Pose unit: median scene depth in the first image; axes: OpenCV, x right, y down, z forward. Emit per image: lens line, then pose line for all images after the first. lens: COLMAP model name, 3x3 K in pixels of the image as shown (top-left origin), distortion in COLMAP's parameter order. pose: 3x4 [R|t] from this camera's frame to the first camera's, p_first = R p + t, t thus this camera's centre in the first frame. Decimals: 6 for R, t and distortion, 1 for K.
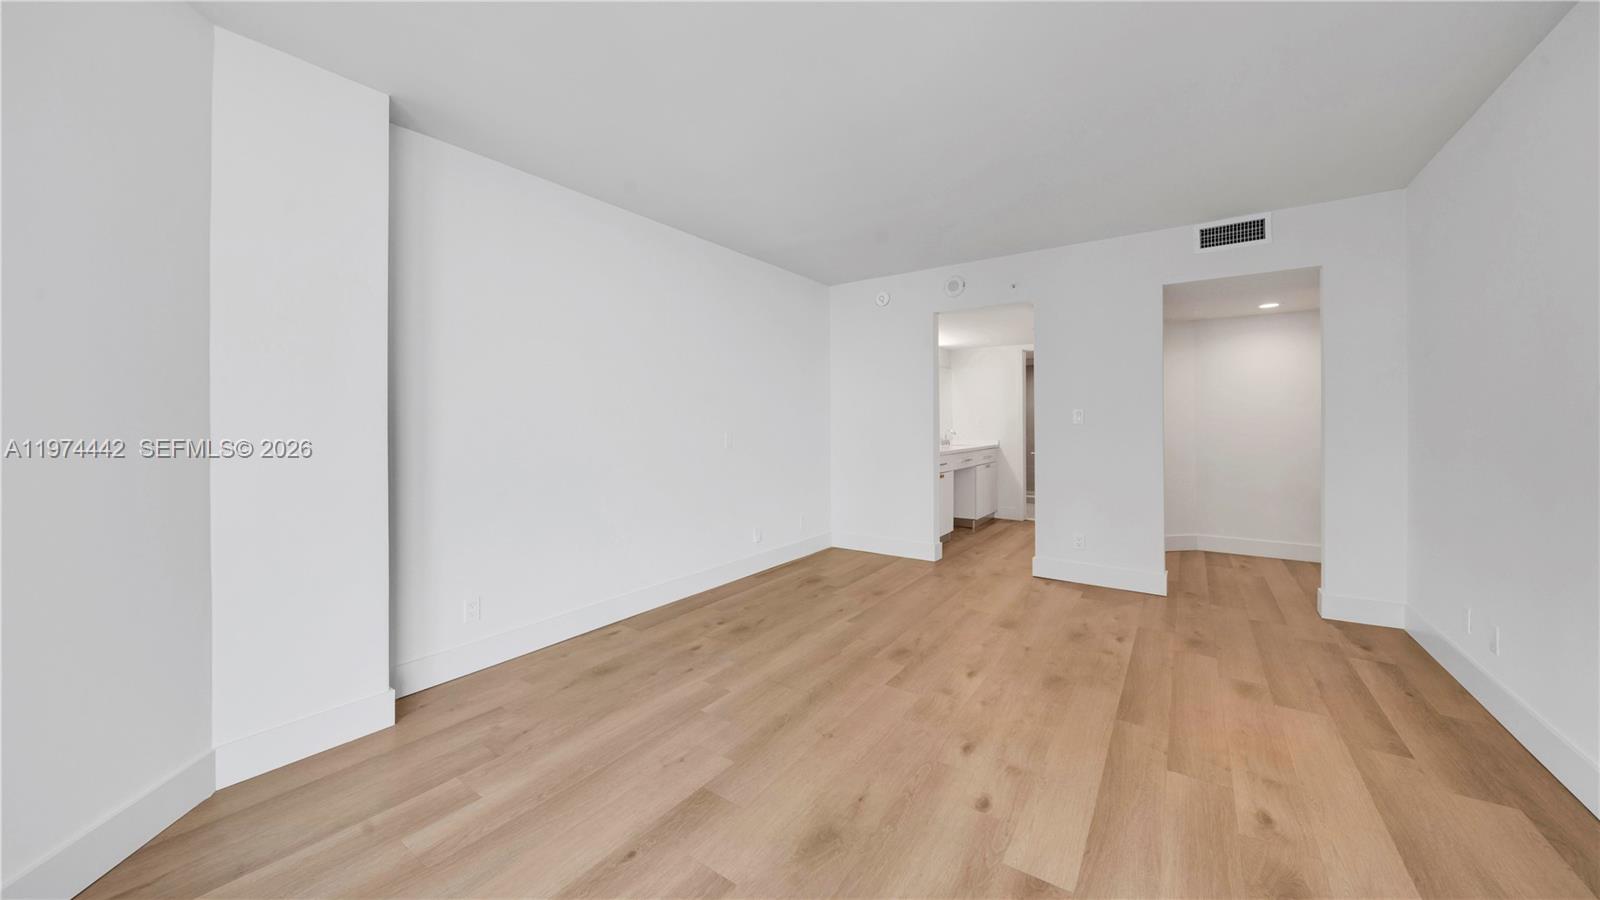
lens RADIAL K [[551.0, 0, 800.0], [0, 551.0, 450.0], [0, 0, 1]] dist [-0.001318, -0.000176]
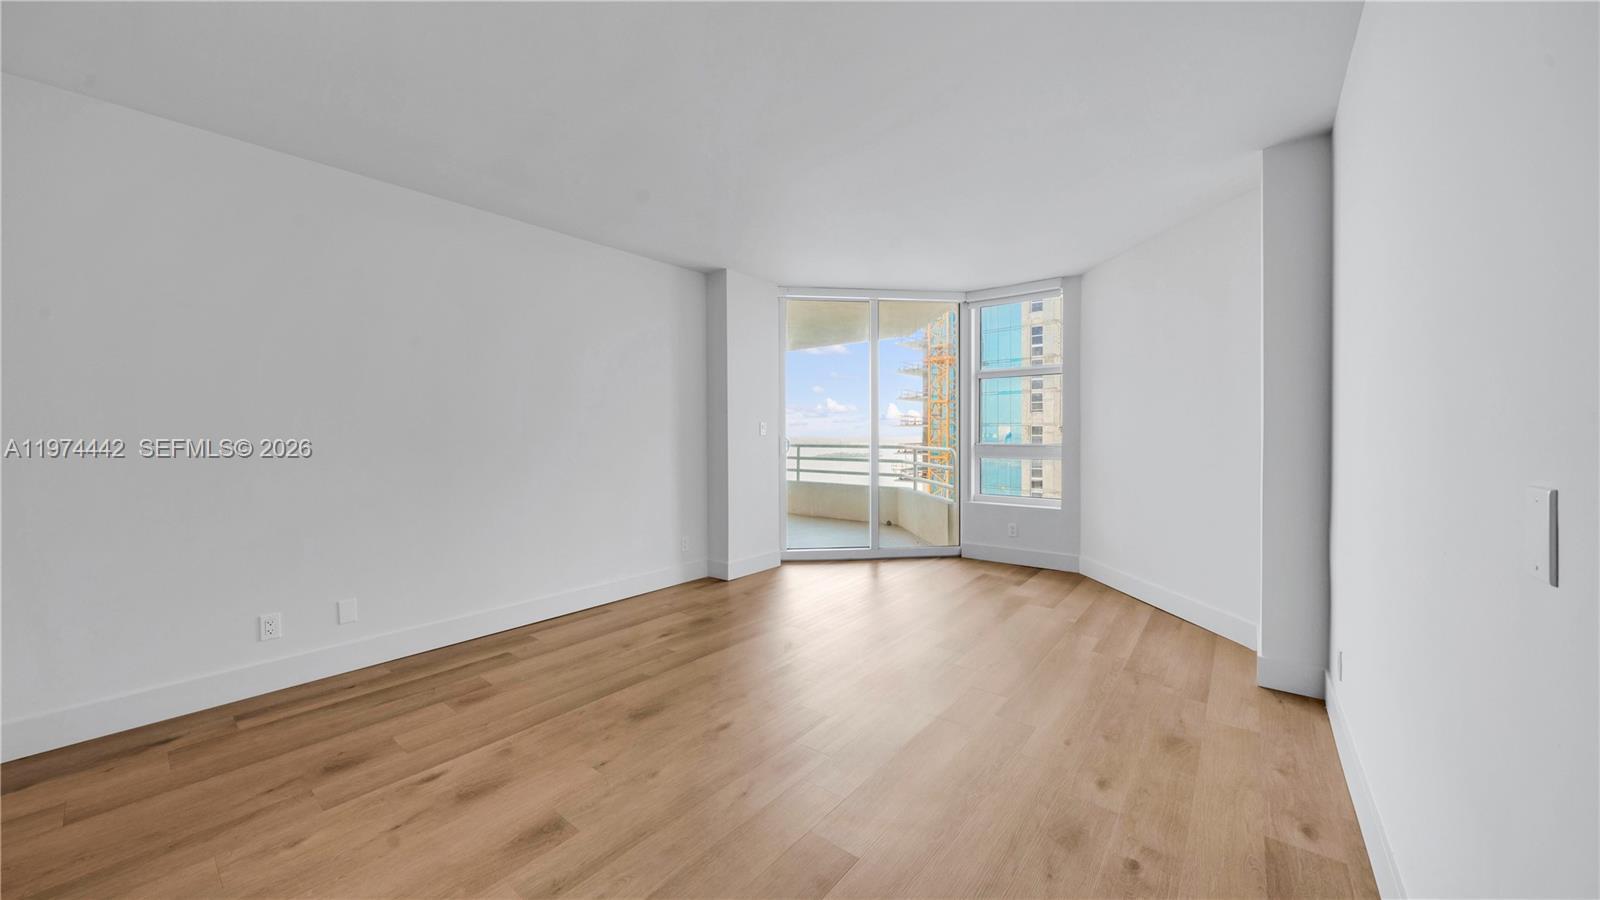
lens RADIAL K [[620.0, 0, 793.1], [0, 620.0, 437.2], [0, 0, 1]] dist [-0.000817, -0.000350]
pose [[-0.996646, 0.005066, 0.081675, 0.128279], [0.009641, 0.998400, 0.055717, -0.101215], [-0.081262, 0.056318, -0.995100, 2.007129]]
